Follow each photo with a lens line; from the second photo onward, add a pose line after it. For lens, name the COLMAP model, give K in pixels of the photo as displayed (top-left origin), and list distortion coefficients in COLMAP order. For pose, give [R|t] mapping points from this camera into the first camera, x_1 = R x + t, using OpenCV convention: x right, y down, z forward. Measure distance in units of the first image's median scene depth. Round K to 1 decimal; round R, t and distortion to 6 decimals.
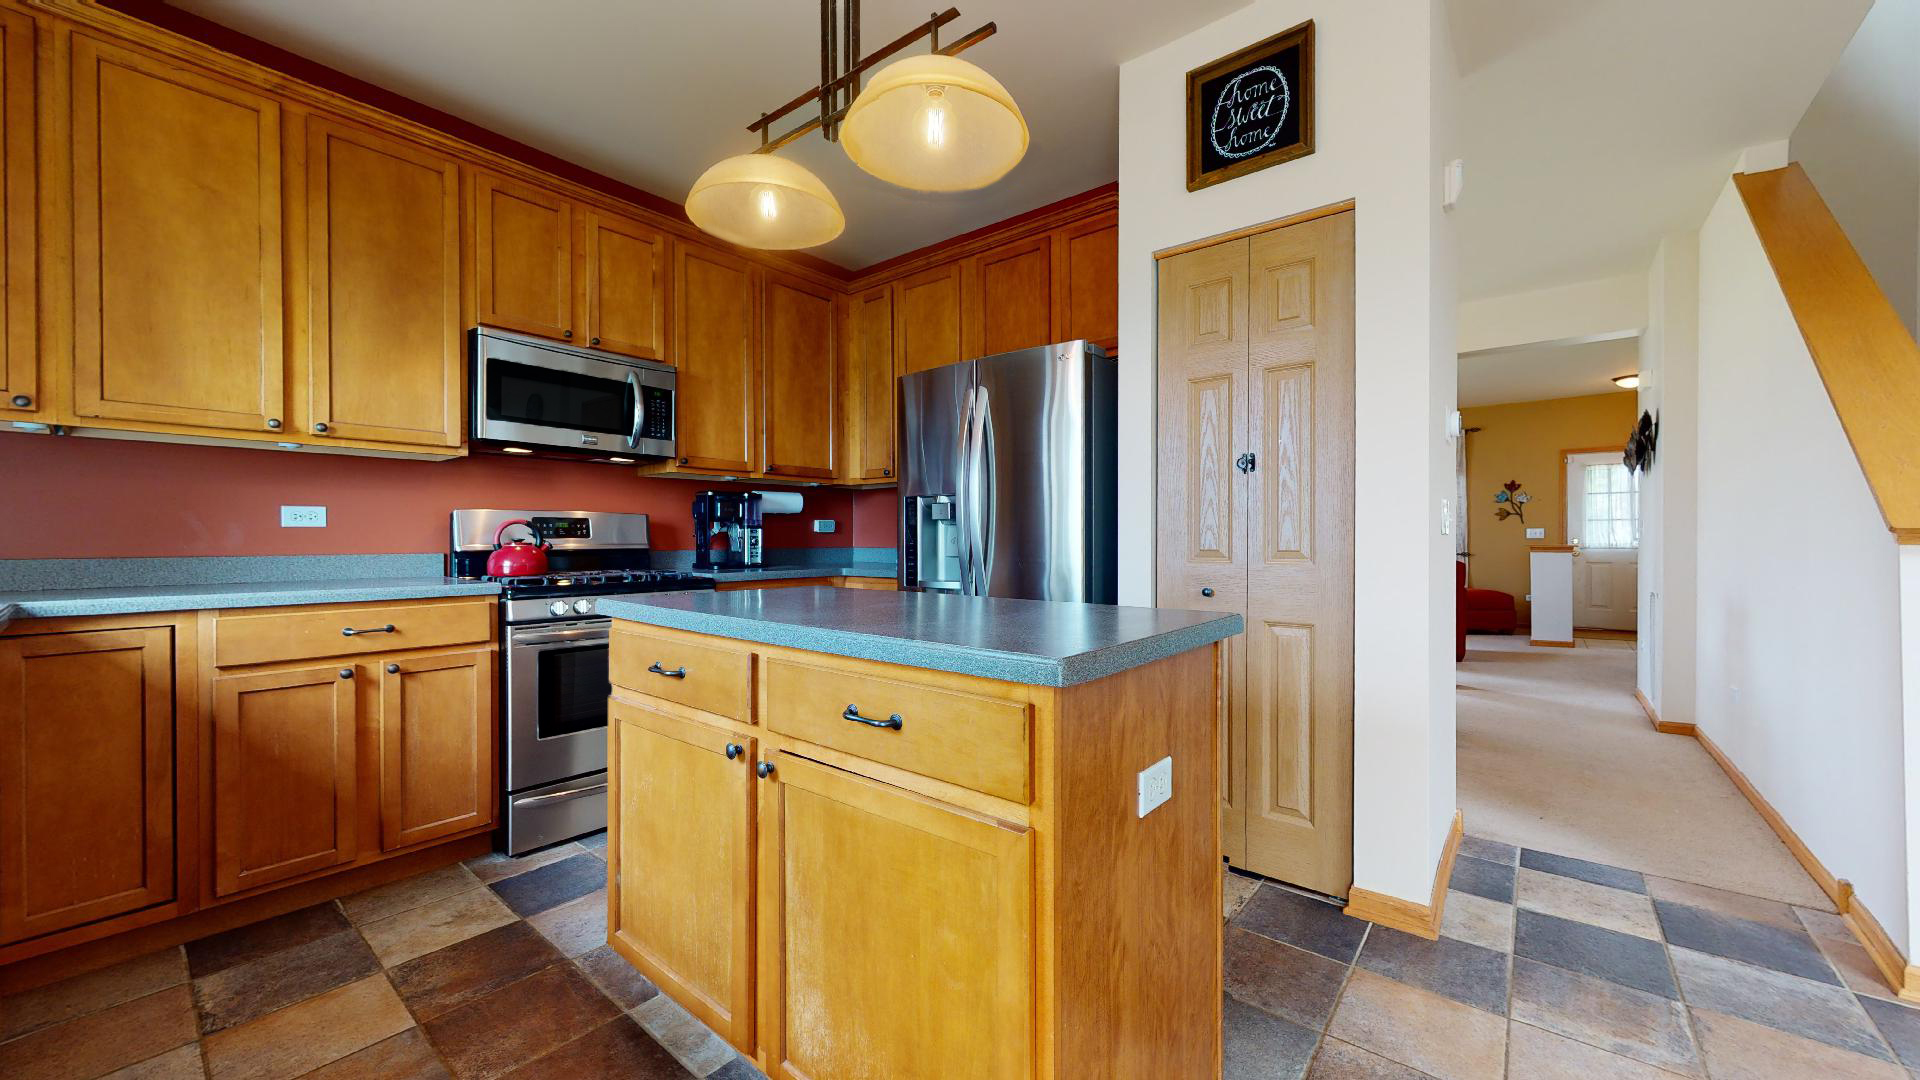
lens RADIAL K [[703.2, 0, 956.4], [0, 703.2, 541.1], [0, 0, 1]] dist [-0.003059, 0.000005]
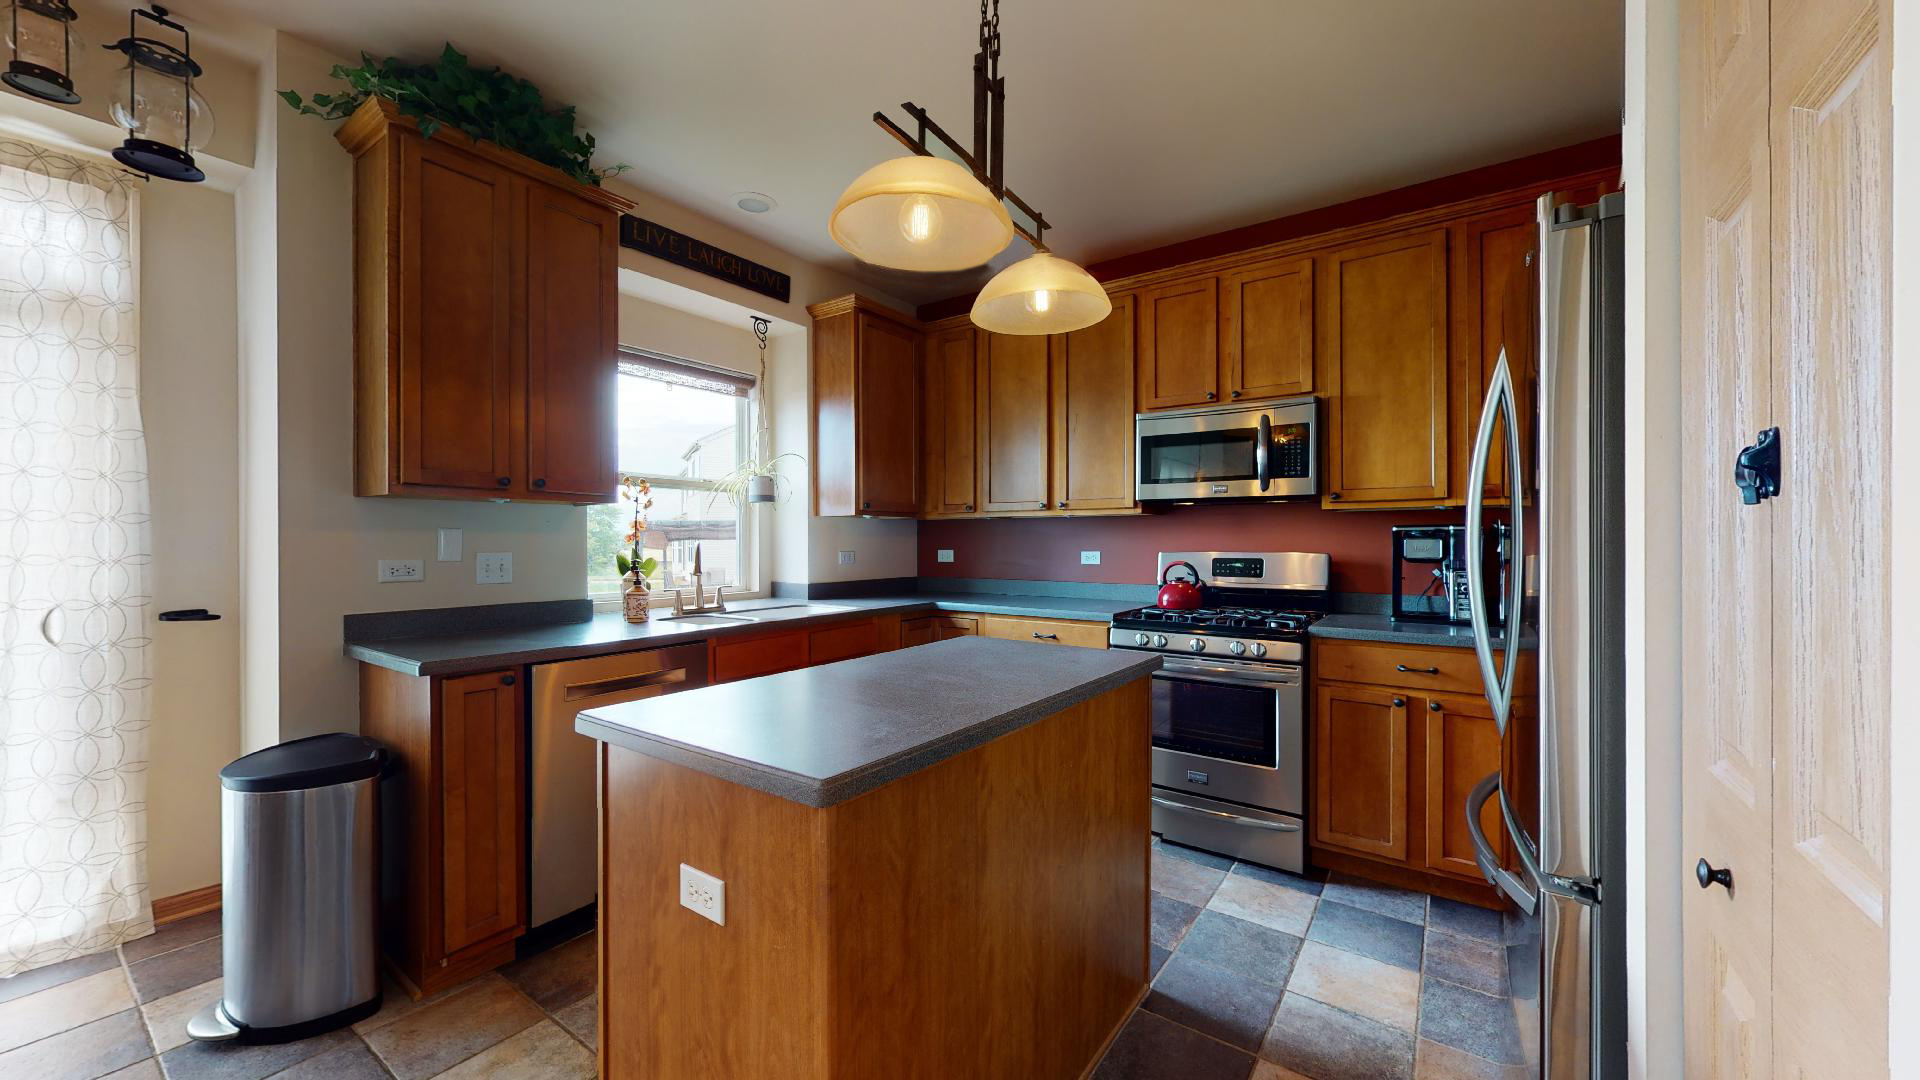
lens RADIAL K [[703.2, 0, 969.4], [0, 703.2, 541.7], [0, 0, 1]] dist [-0.003059, 0.000005]
pose [[0.074367, 0.001988, -0.997229, 0.495109], [-0.005222, 0.999985, 0.001604, -0.058054], [0.997217, 0.005088, 0.074377, 0.495605]]
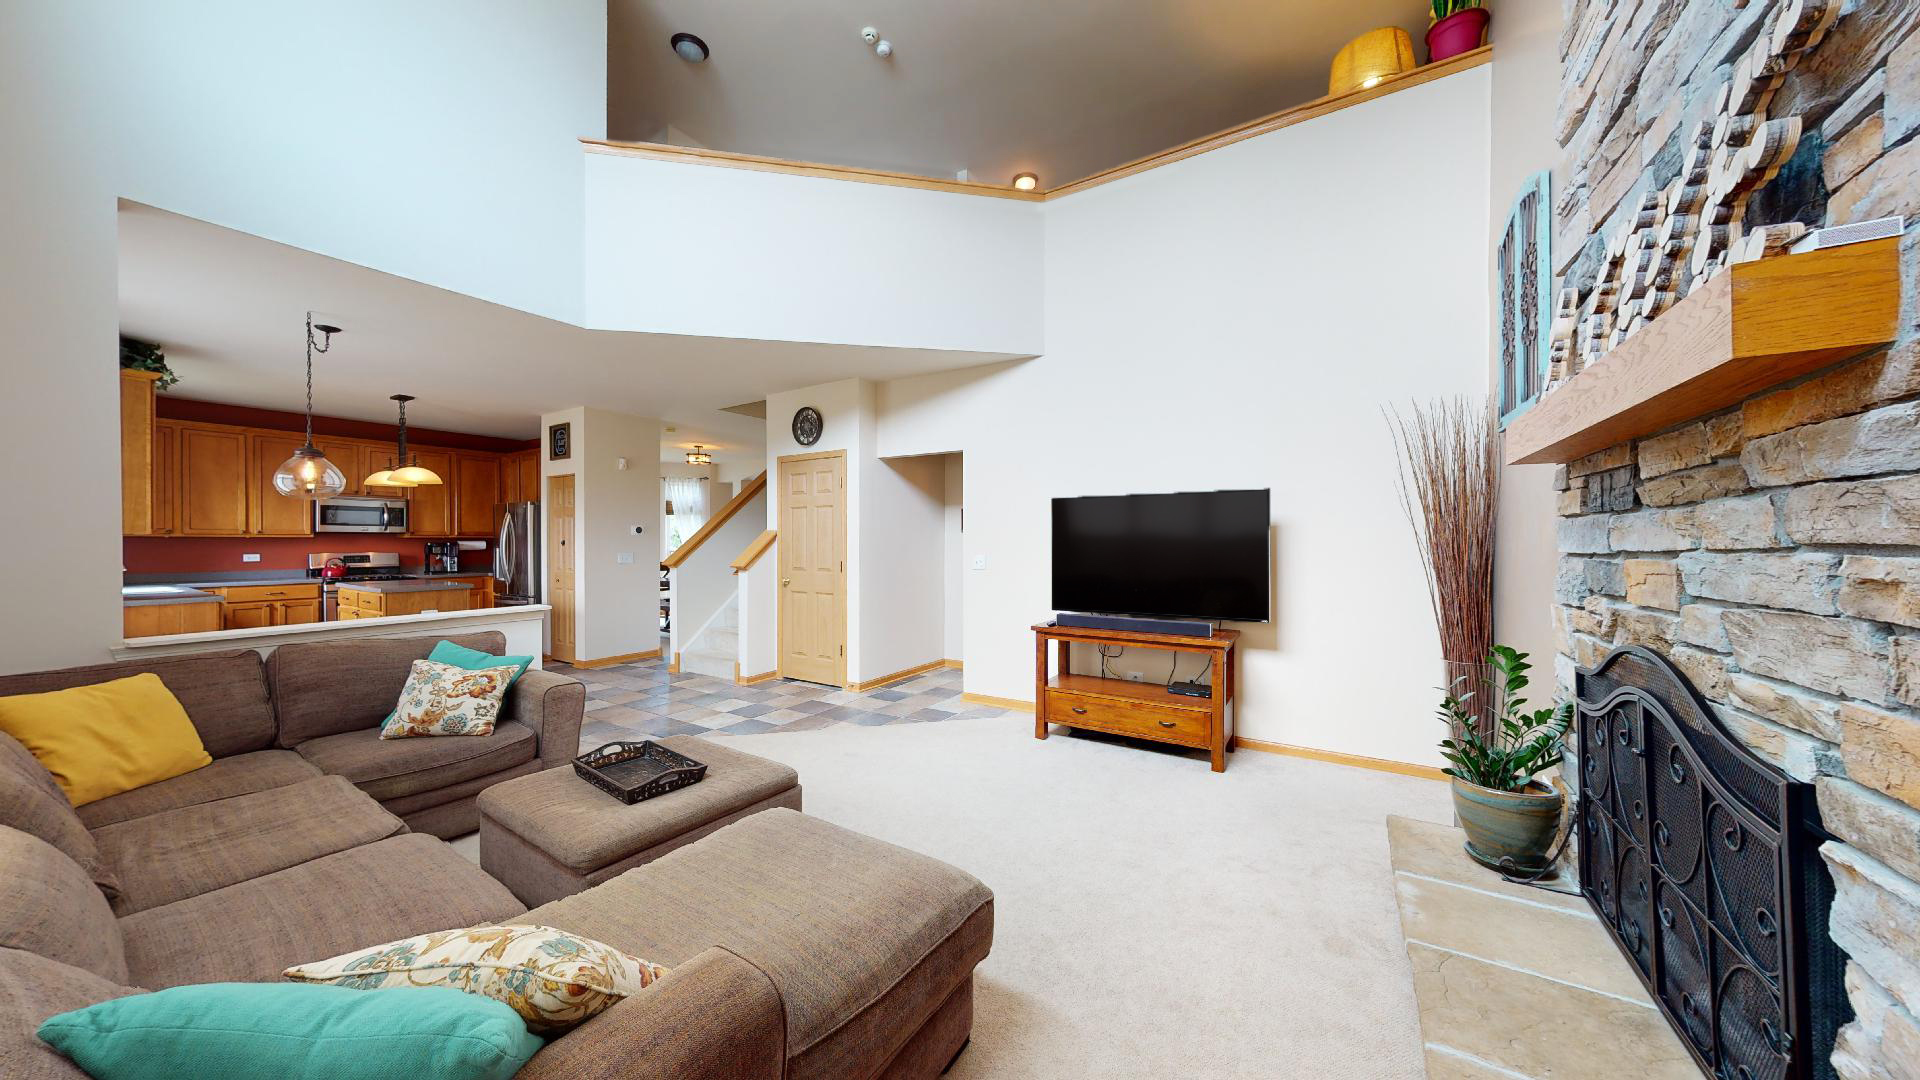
lens RADIAL K [[620.4, 0, 950.6], [0, 620.4, 541.0], [0, 0, 1]] dist [0.003010, 0.000180]
pose [[0.993610, 0.000854, 0.112861, 1.444333], [-0.000504, 0.999995, -0.003128, -0.082260], [-0.112863, 0.003051, 0.993606, -1.647337]]
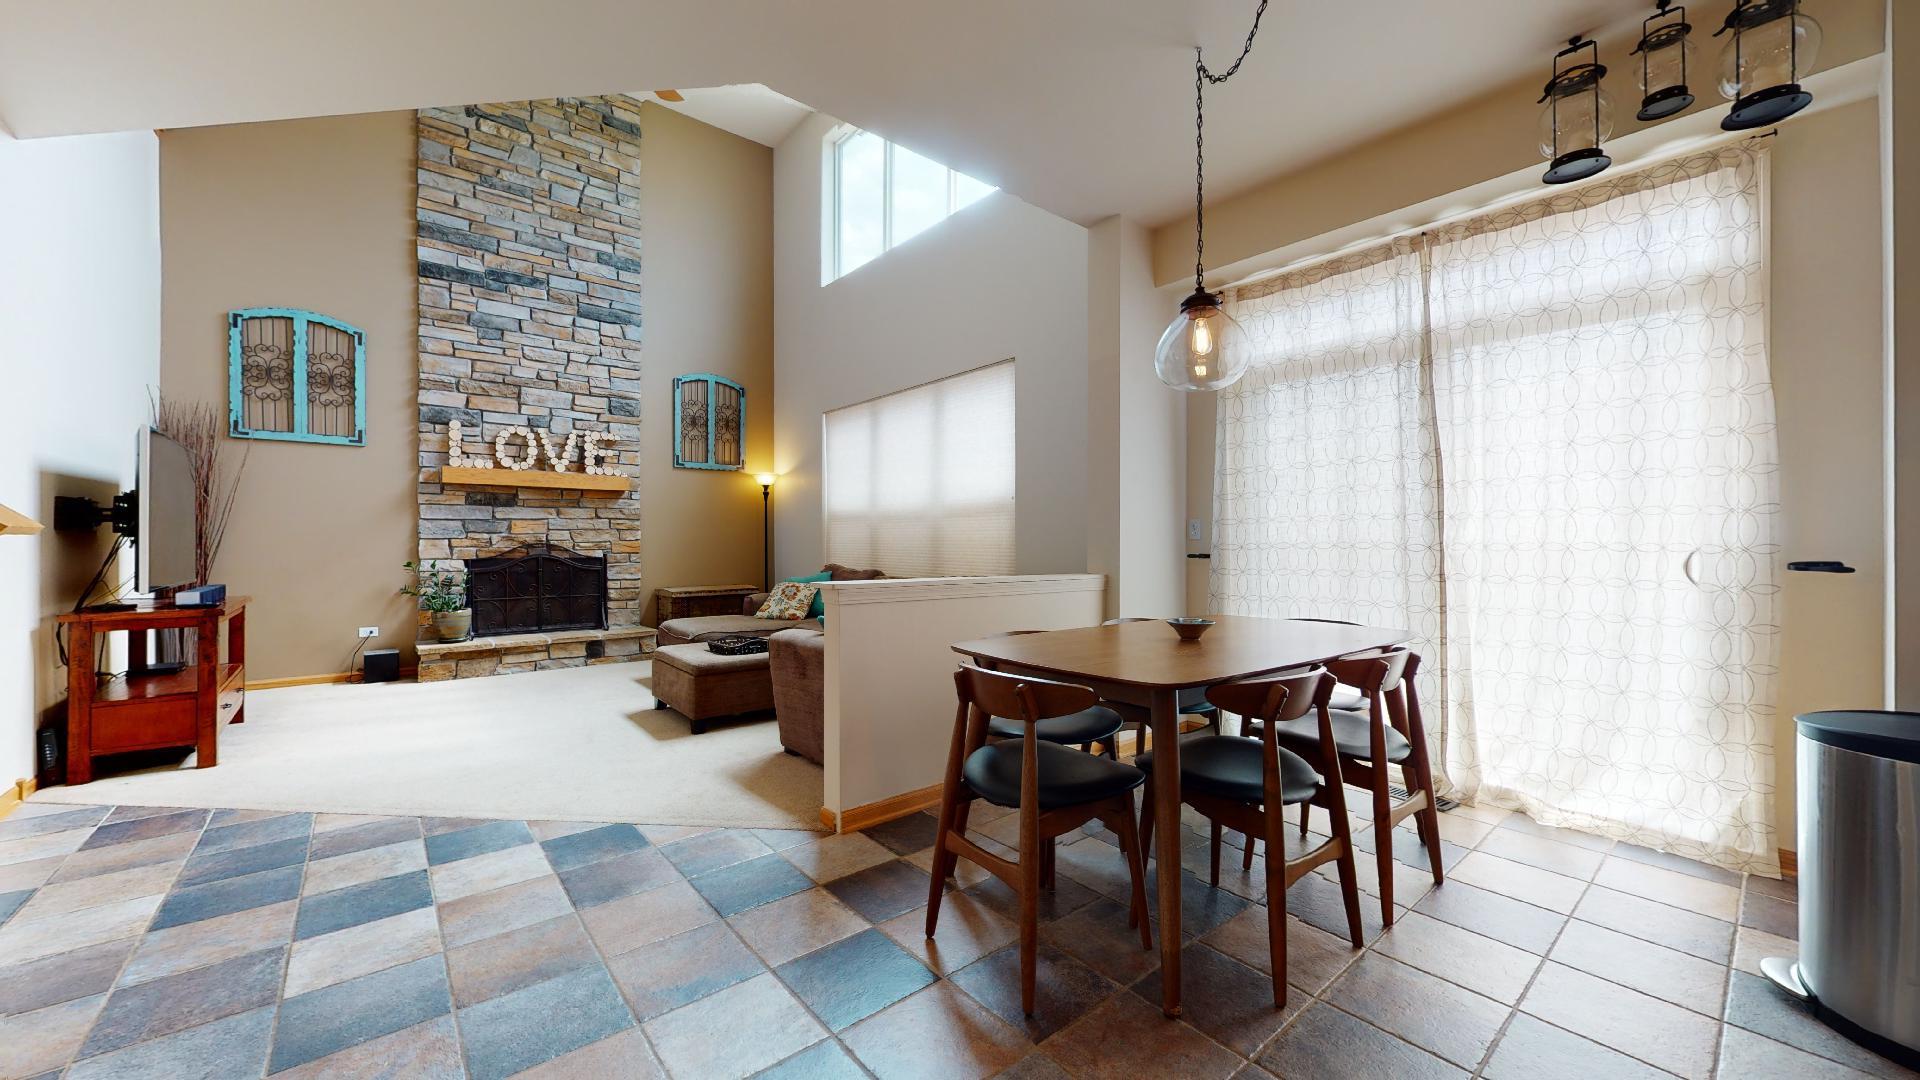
lens RADIAL K [[703.2, 0, 959.6], [0, 703.2, 544.6], [0, 0, 1]] dist [-0.003059, 0.000005]
pose [[-0.983128, 0.003708, 0.182881, 0.413386], [0.004366, 0.999985, 0.003192, -0.000155], [-0.182866, 0.003937, -0.983130, 0.582087]]
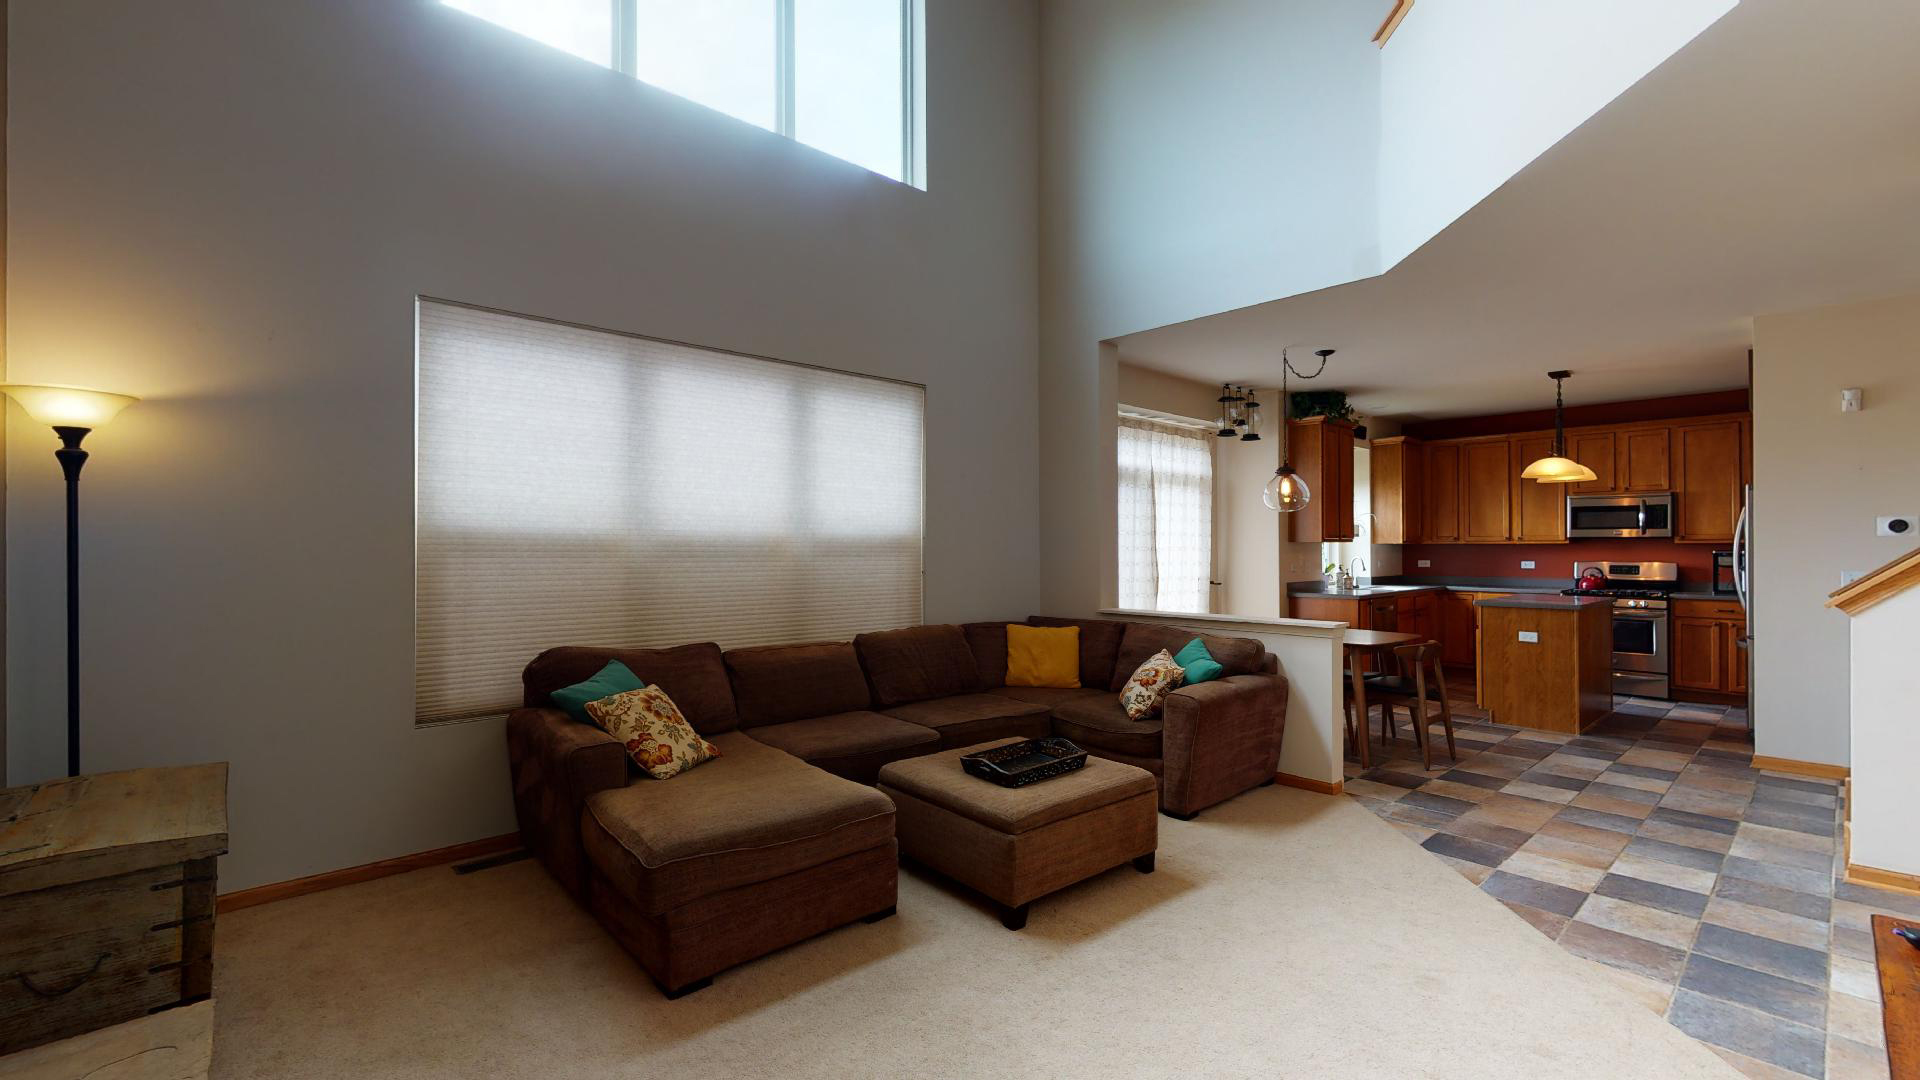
lens RADIAL K [[793.2, 0, 967.9], [0, 793.2, 543.3], [0, 0, 1]] dist [-0.001077, 0.000338]
pose [[-0.147597, -0.003645, -0.989041, 2.242597], [-0.004012, 0.999987, -0.003086, -0.086415], [0.989039, 0.003513, -0.147610, -0.701464]]
